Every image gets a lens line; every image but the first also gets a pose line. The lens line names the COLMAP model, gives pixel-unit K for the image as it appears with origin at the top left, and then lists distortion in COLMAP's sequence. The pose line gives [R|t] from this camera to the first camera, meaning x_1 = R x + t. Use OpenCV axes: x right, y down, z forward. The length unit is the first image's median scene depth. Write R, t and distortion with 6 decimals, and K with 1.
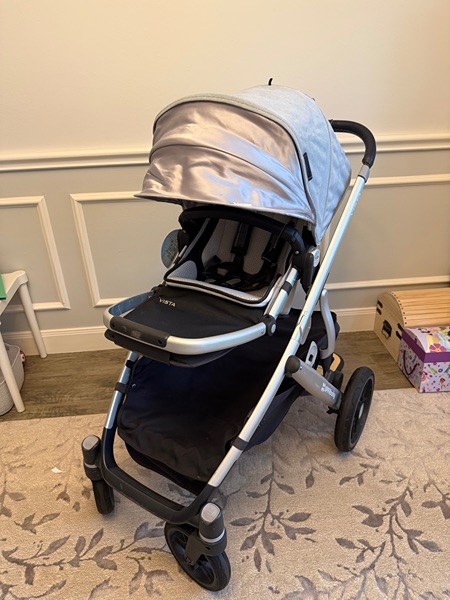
lens RADIAL K [[422.1, 0, 227.7], [0, 422.1, 298.9], [0, 0, 1]] dist [-0.012971, -0.006357]
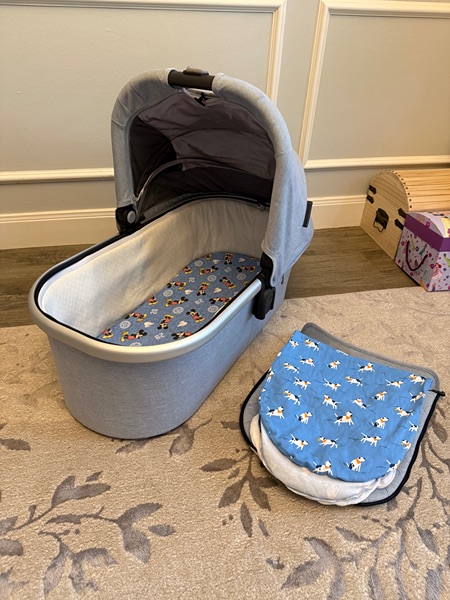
lens RADIAL K [[423.4, 0, 225.0], [0, 423.4, 300.0], [0, 0, 1]] dist [-0.010448, -0.003754]
pose [[0.990835, -0.019756, 0.133623, -0.034965], [-0.000069, 0.989171, 0.146765, 0.143724], [-0.135075, -0.145429, 0.980105, 0.317914]]
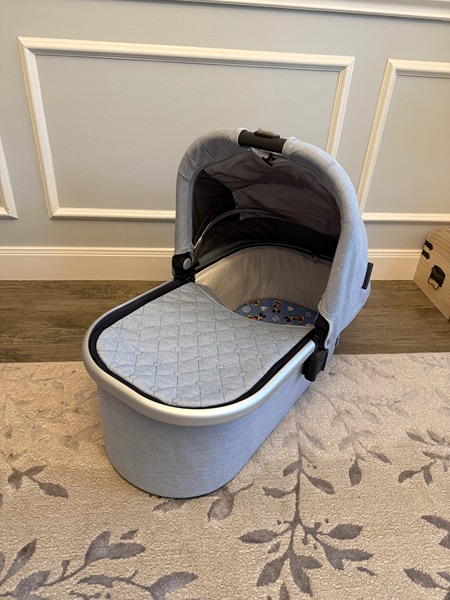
lens RADIAL K [[423.6, 0, 229.3], [0, 423.6, 297.5], [0, 0, 1]] dist [-0.021307, 0.003920]
pose [[0.996138, 0.065583, 0.058382, -0.060805], [-0.069988, 0.994578, 0.076914, 0.104612], [-0.053021, -0.080703, 0.995327, 0.338016]]
